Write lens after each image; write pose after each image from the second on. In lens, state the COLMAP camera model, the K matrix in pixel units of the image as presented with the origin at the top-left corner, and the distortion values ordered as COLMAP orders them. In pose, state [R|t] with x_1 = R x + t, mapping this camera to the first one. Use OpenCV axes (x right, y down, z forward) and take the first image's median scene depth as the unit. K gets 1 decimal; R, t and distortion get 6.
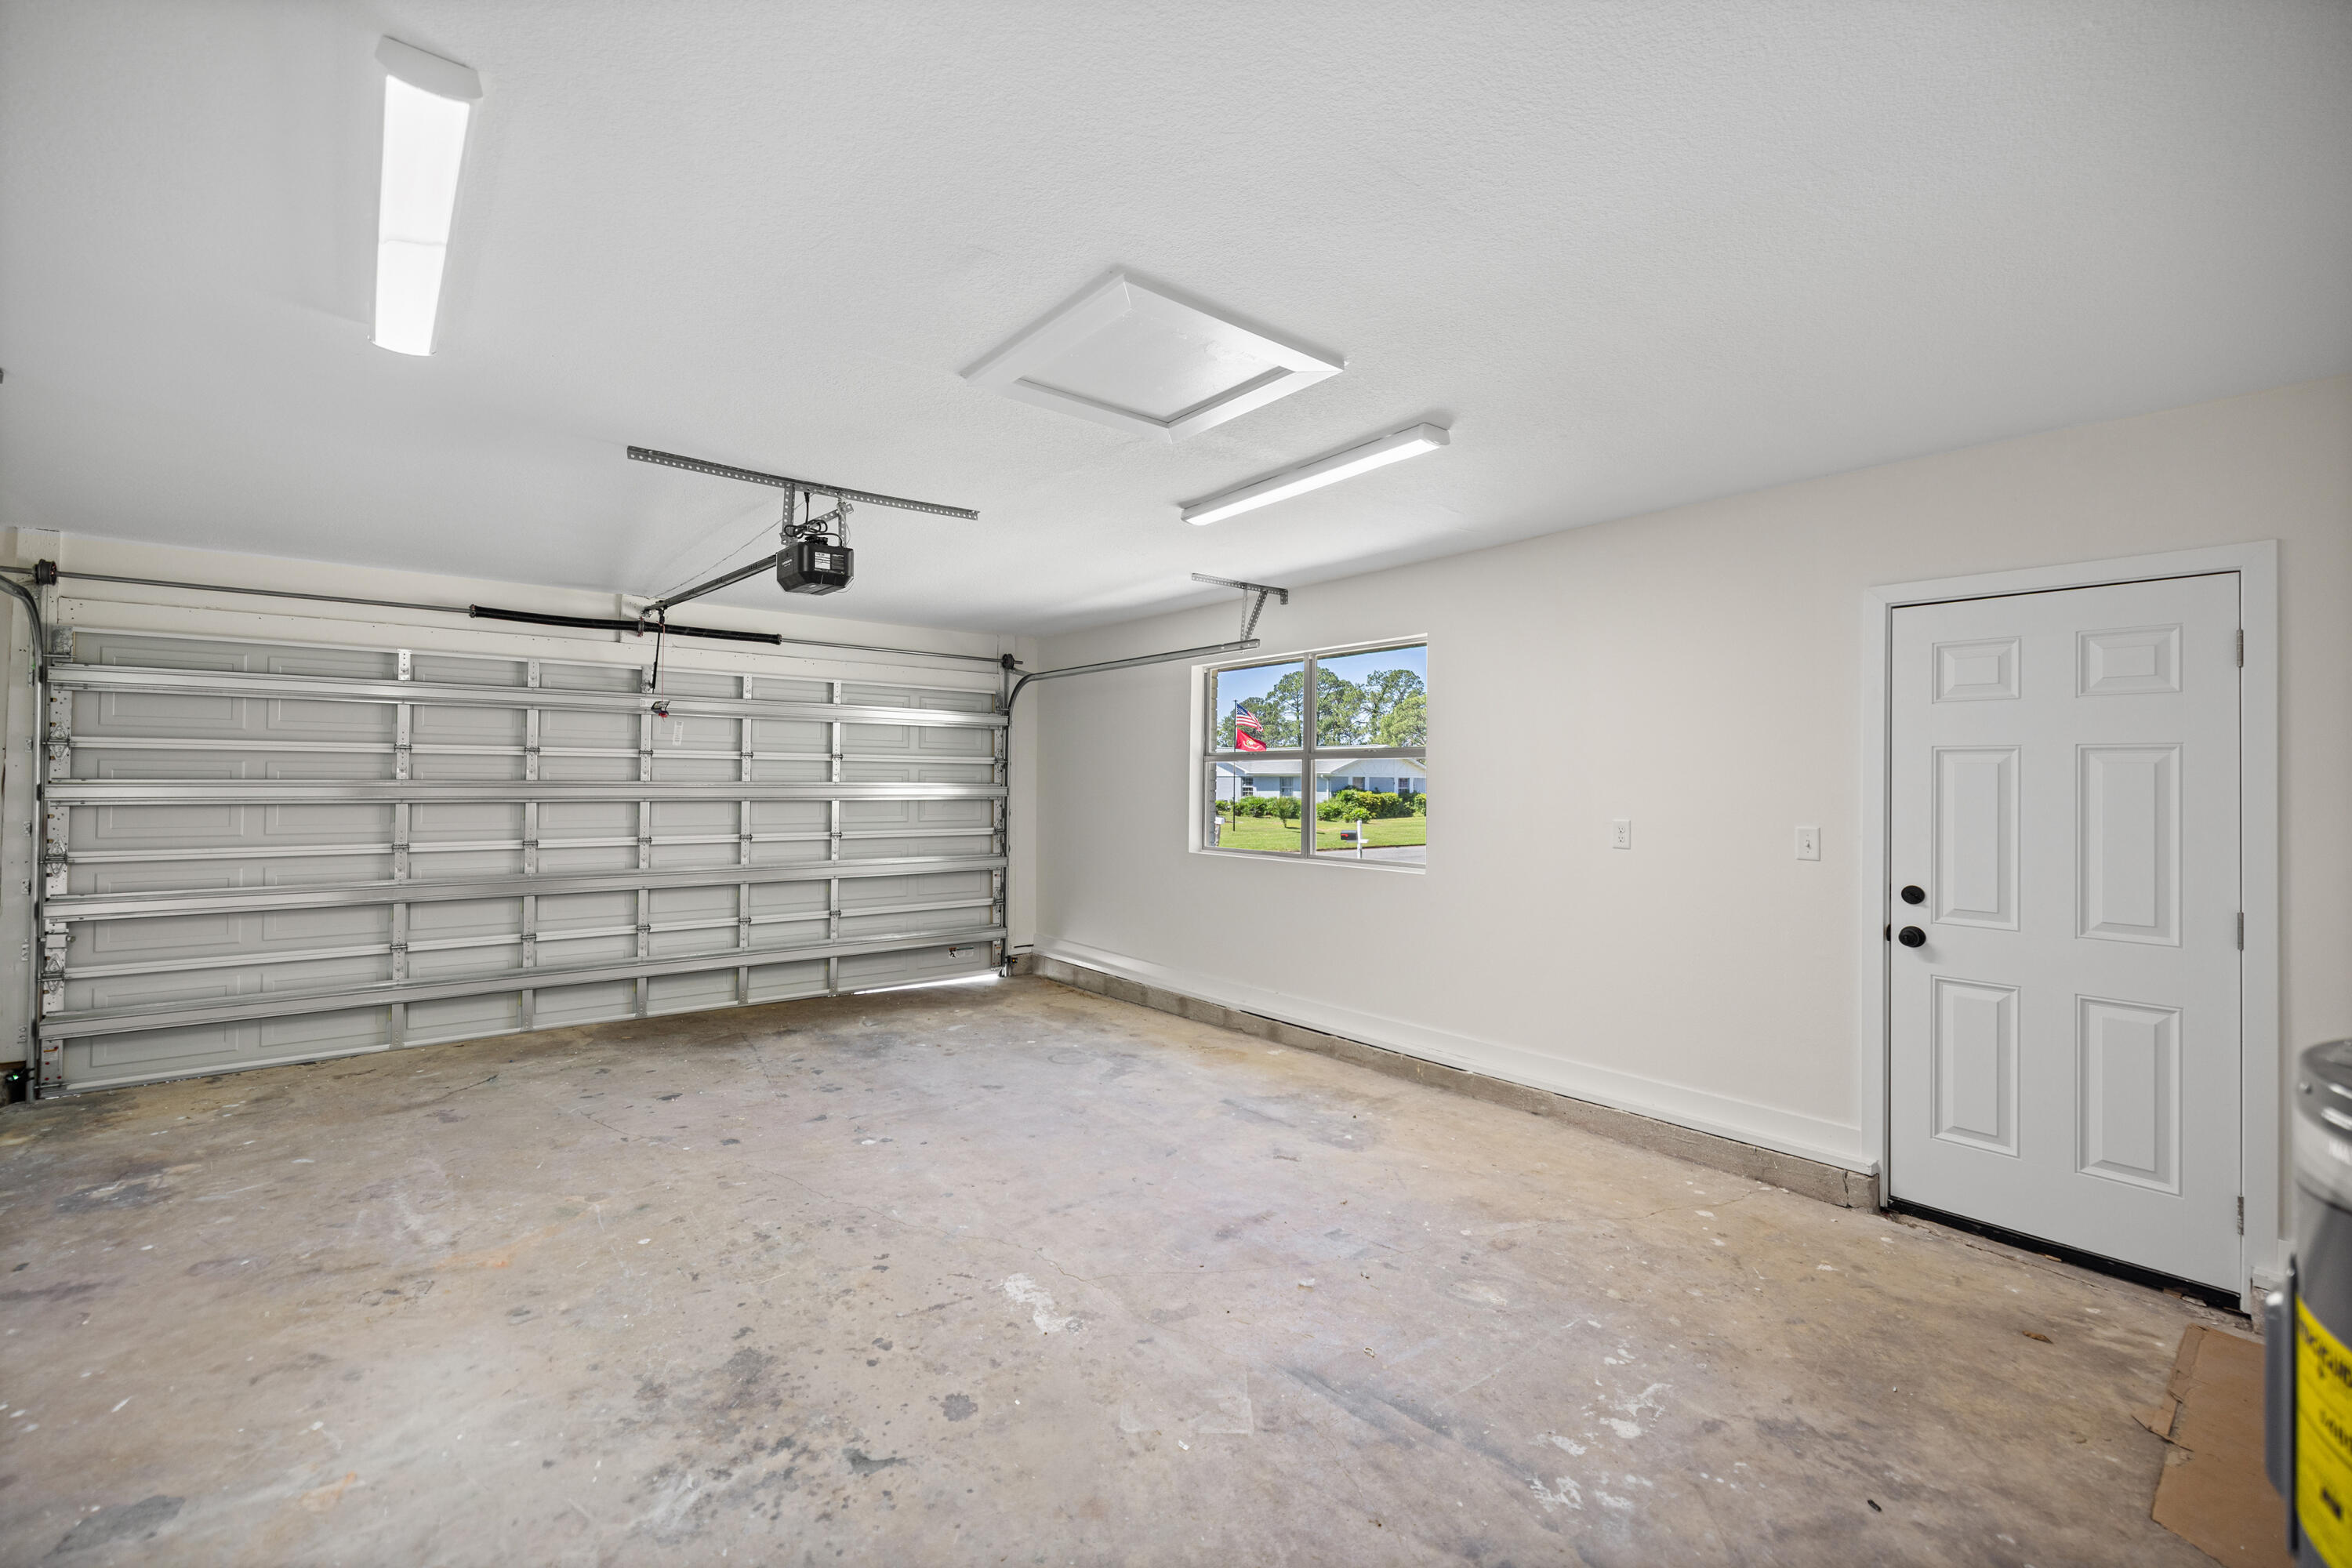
lens RADIAL K [[1001.9, 0, 1150.9], [0, 1001.9, 785.7], [0, 0, 1]] dist [0.000654, 0.000173]
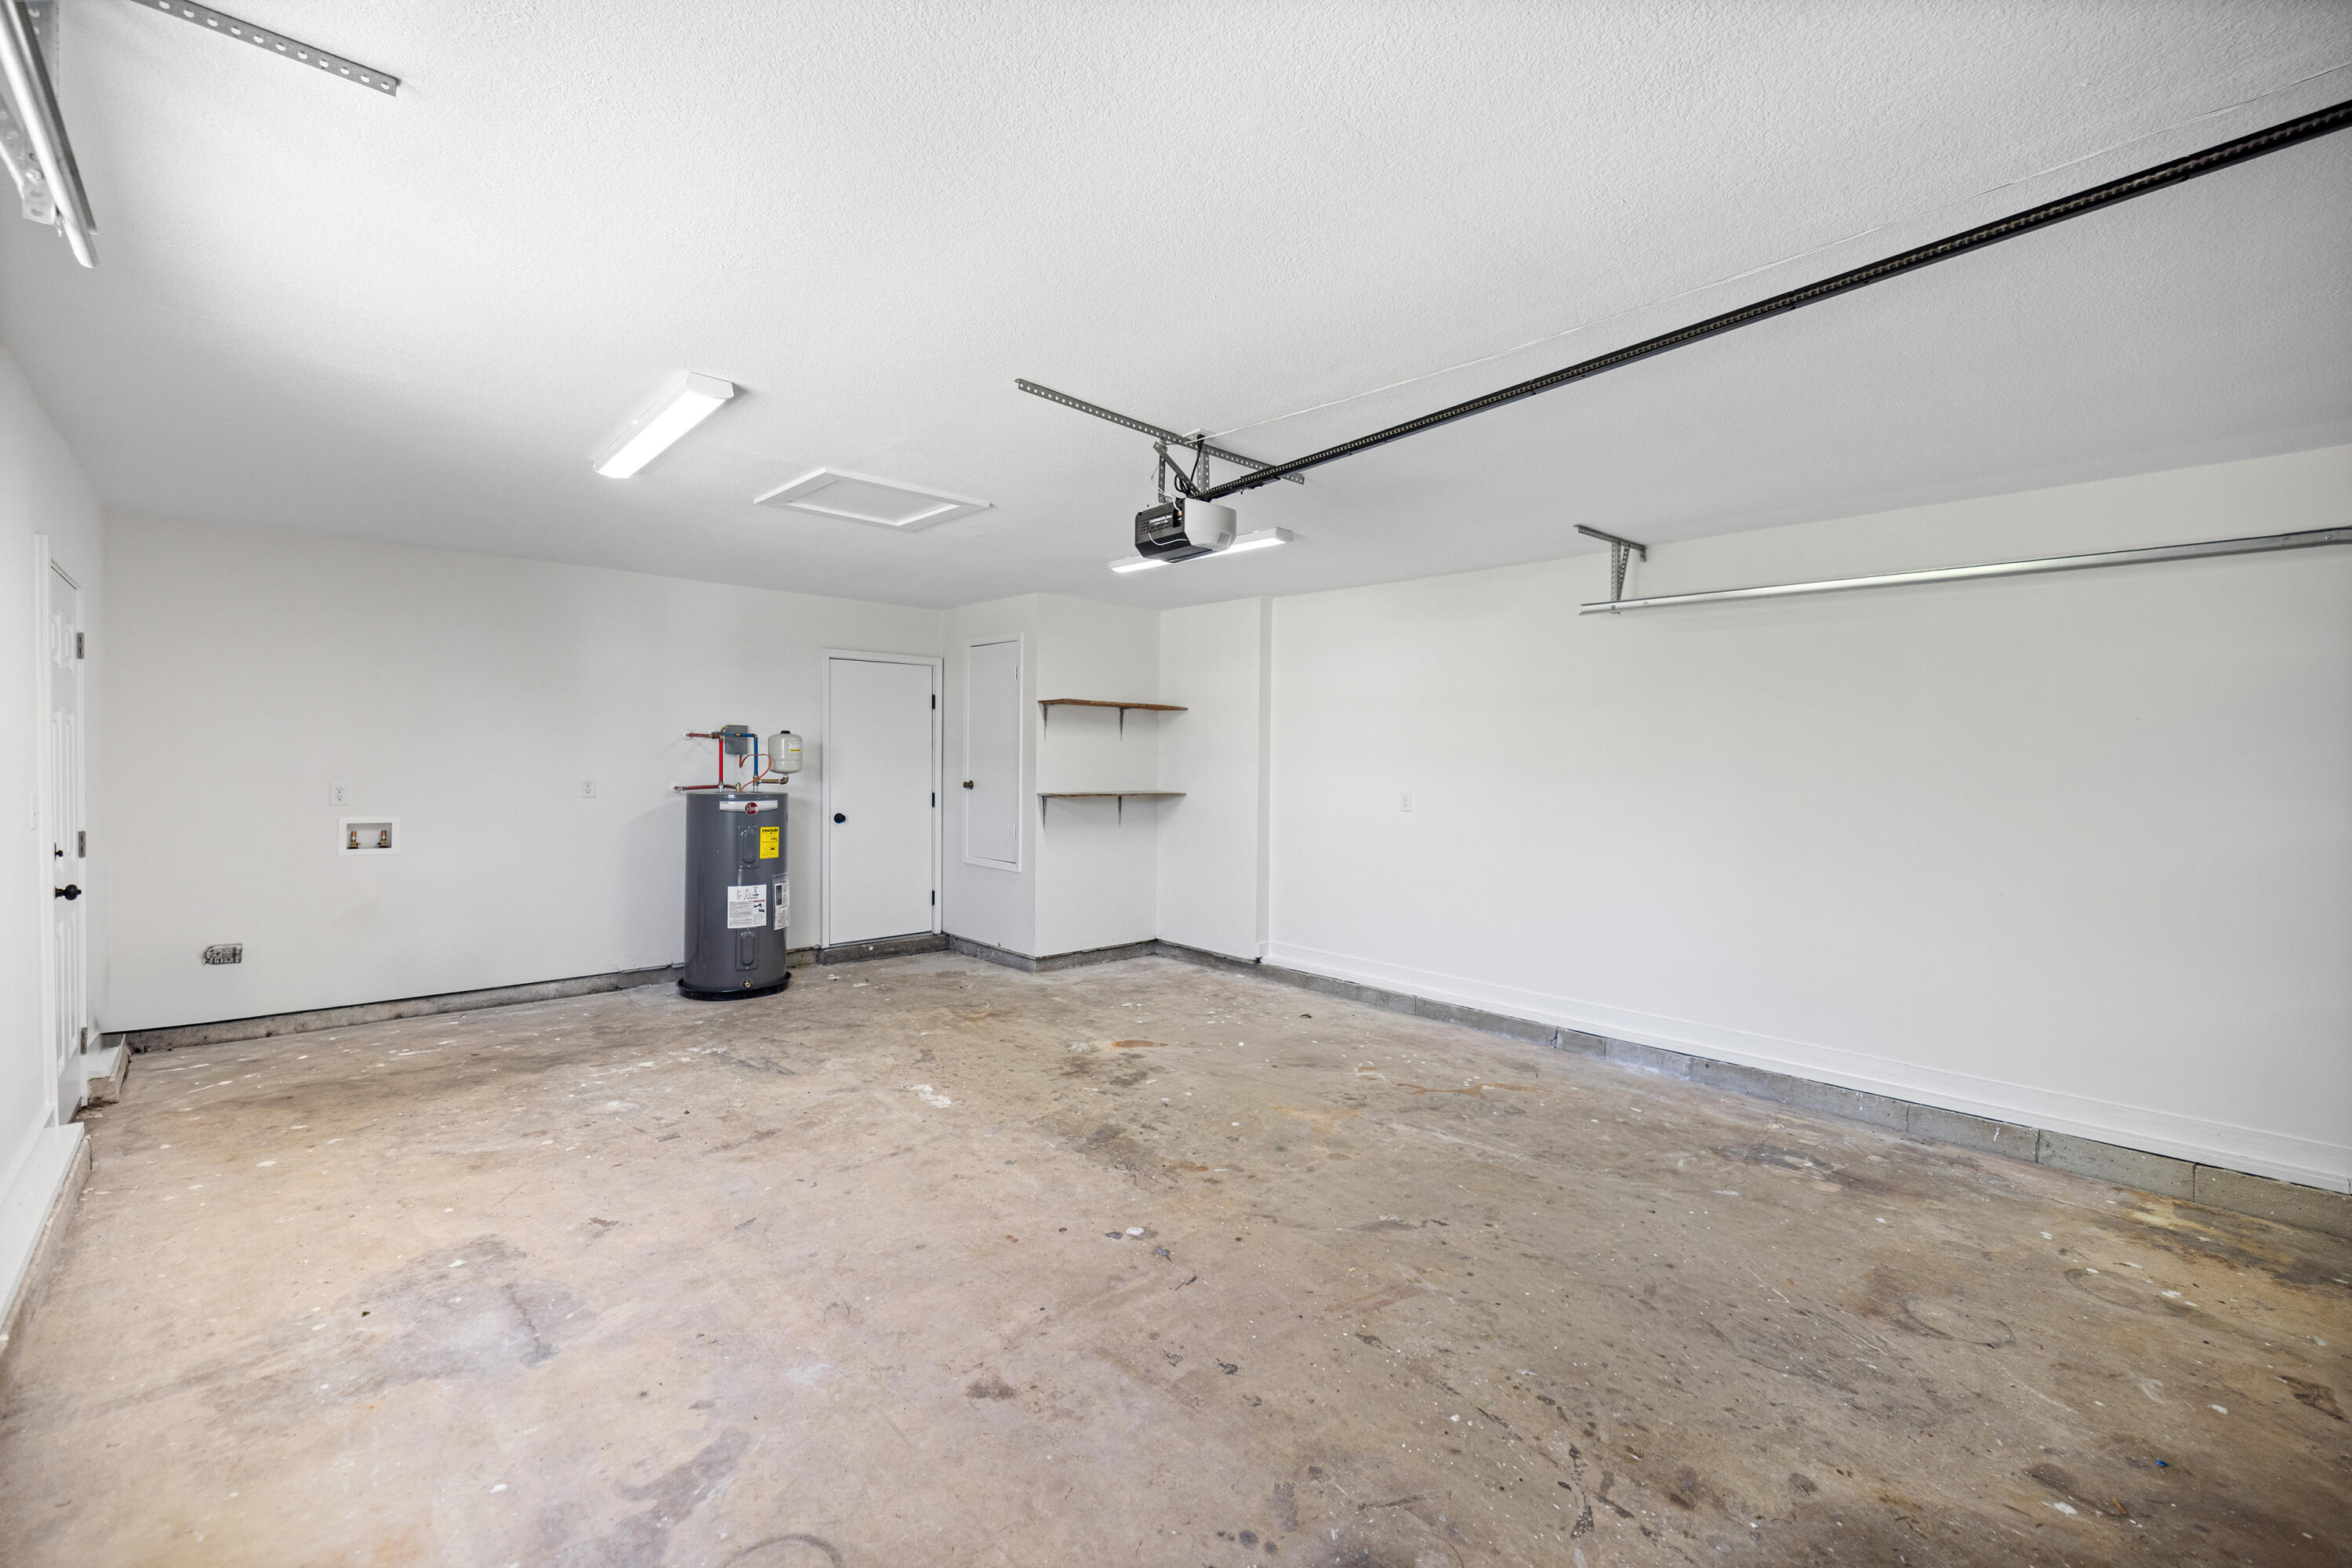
lens RADIAL K [[1001.9, 0, 1150.9], [0, 1001.9, 785.7], [0, 0, 1]] dist [0.000654, 0.000173]
pose [[-0.997372, -0.022188, -0.068968, -0.282080], [-0.024346, 0.999235, 0.030615, -0.015746], [0.068236, 0.032214, -0.997149, 2.135294]]
